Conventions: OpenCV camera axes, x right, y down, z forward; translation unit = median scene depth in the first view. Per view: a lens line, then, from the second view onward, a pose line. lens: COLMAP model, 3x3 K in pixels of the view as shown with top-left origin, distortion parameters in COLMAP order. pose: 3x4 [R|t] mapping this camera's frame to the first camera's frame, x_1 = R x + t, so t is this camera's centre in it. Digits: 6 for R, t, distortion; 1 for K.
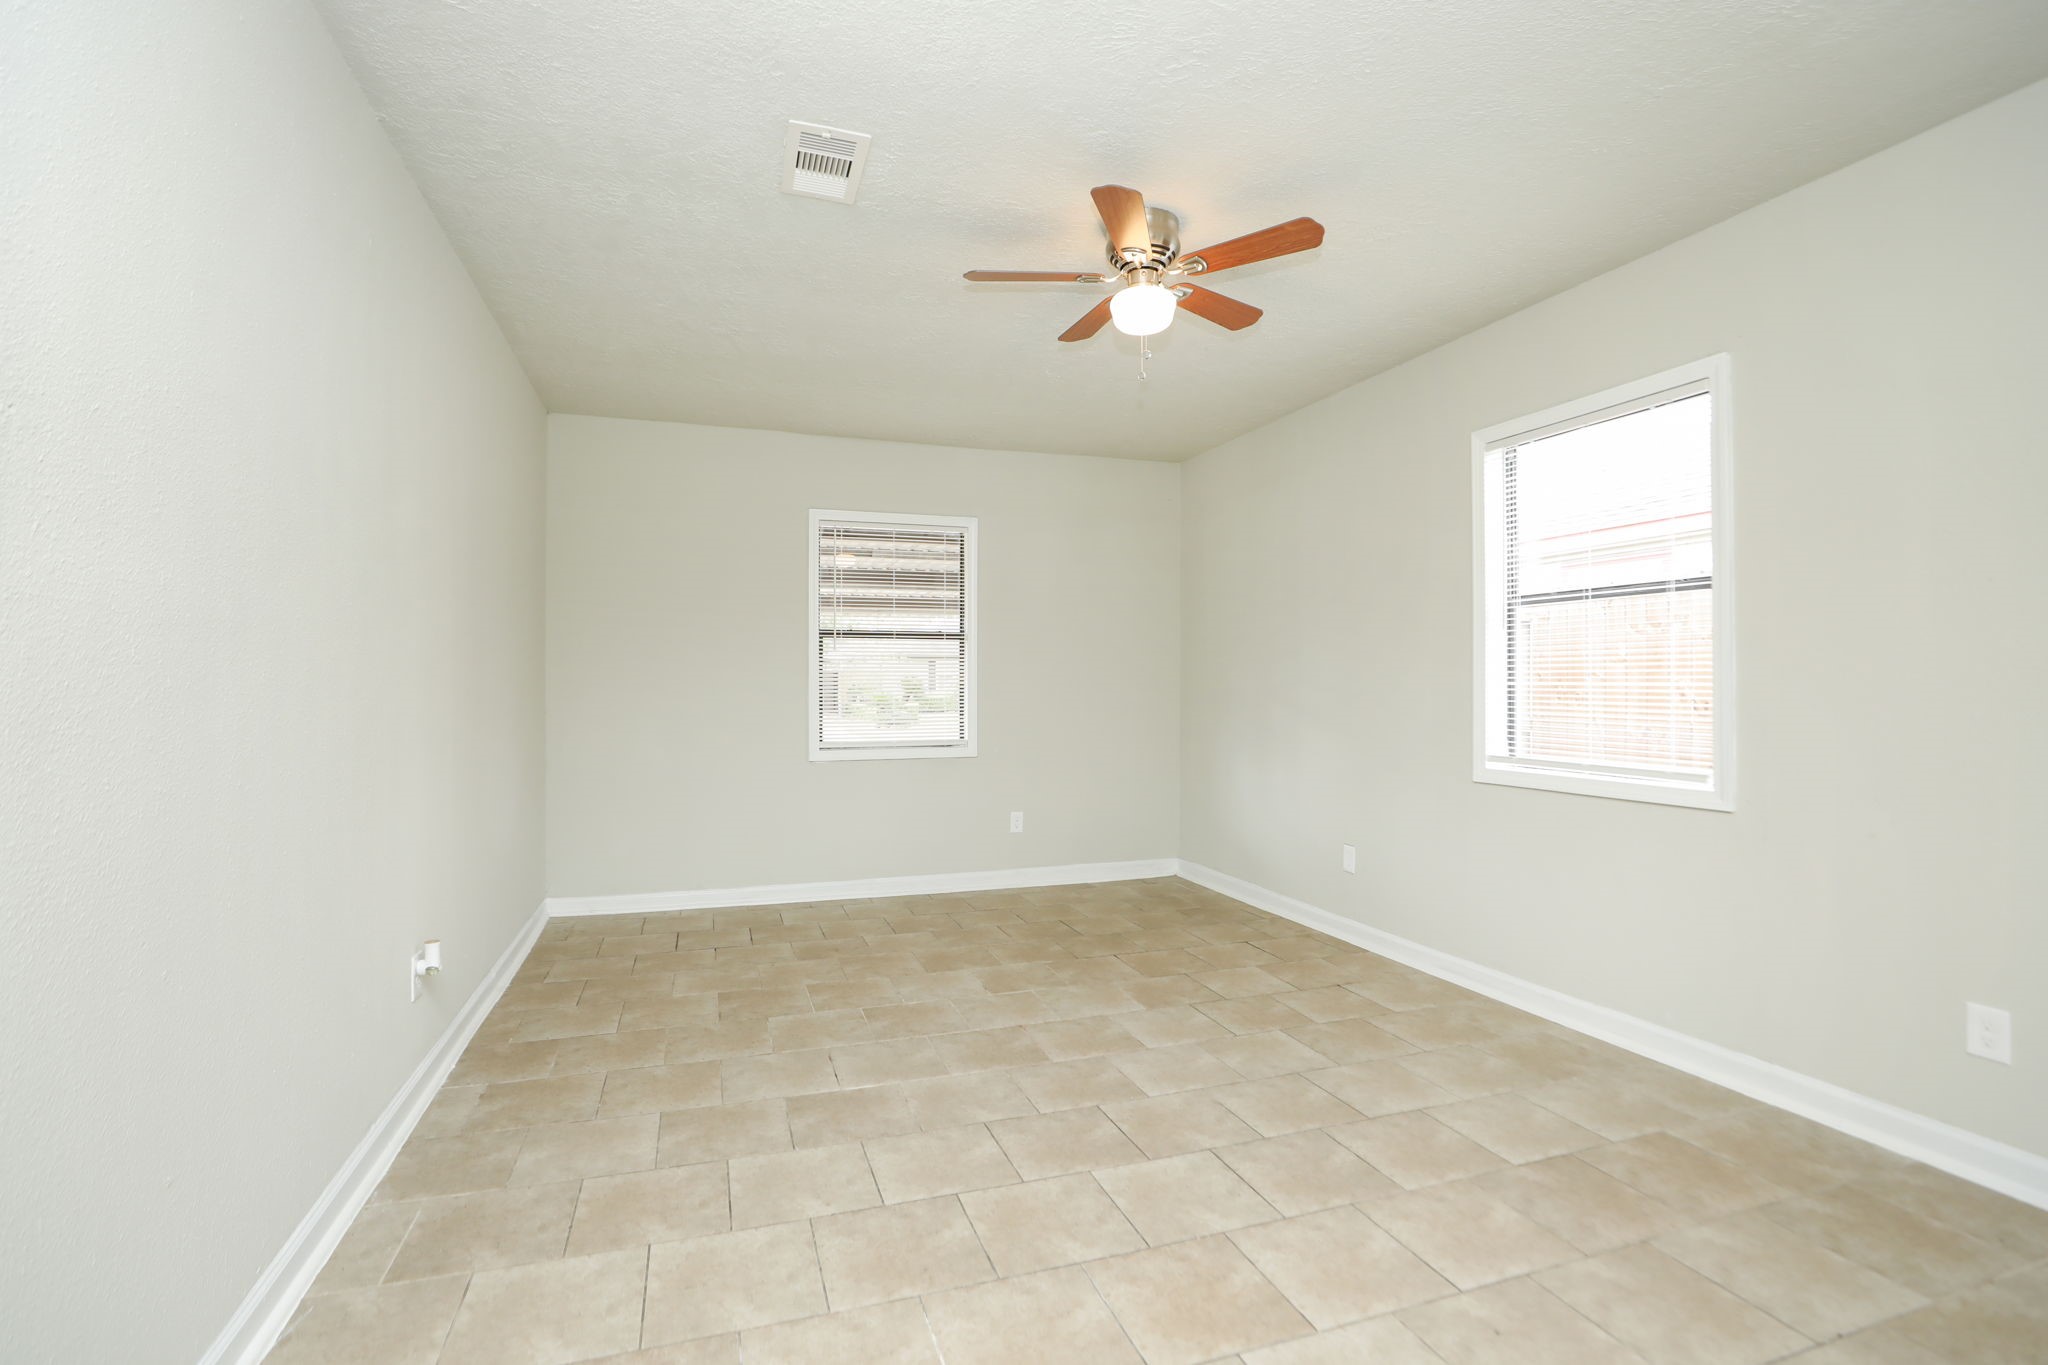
lens RADIAL K [[930.5, 0, 1019.7], [0, 930.5, 685.7], [0, 0, 1]] dist [-0.043714, 0.013805]
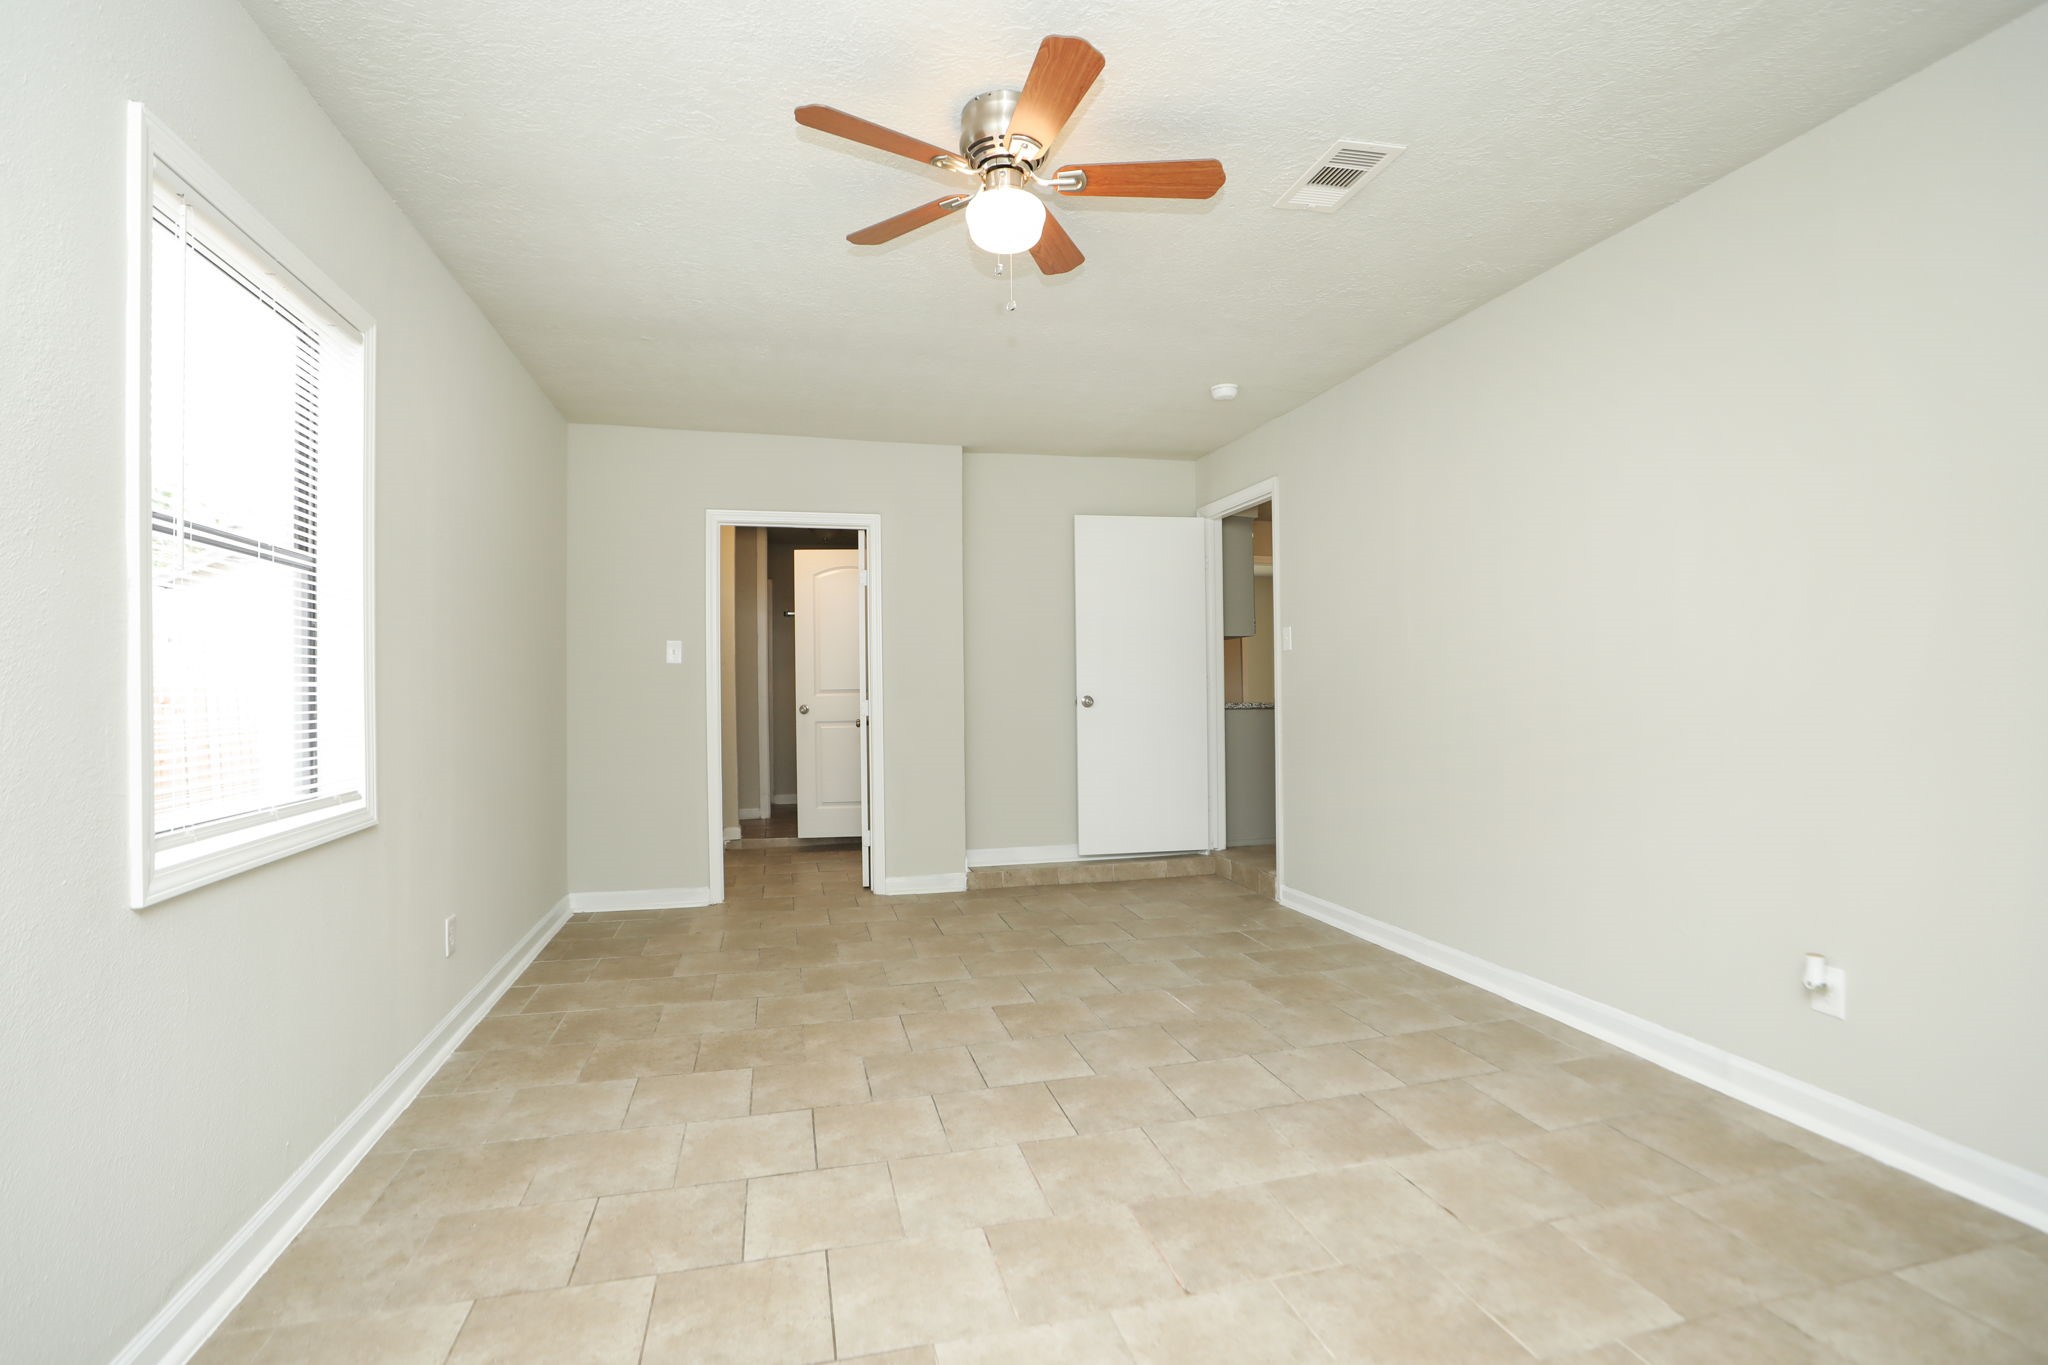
lens RADIAL K [[930.5, 0, 1019.7], [0, 930.5, 685.7], [0, 0, 1]] dist [-0.043714, 0.013805]
pose [[-0.997158, 0.010842, 0.074561, 0.068606], [0.011105, 0.999933, 0.003122, 0.002914], [-0.074522, 0.003941, -0.997212, 1.920673]]
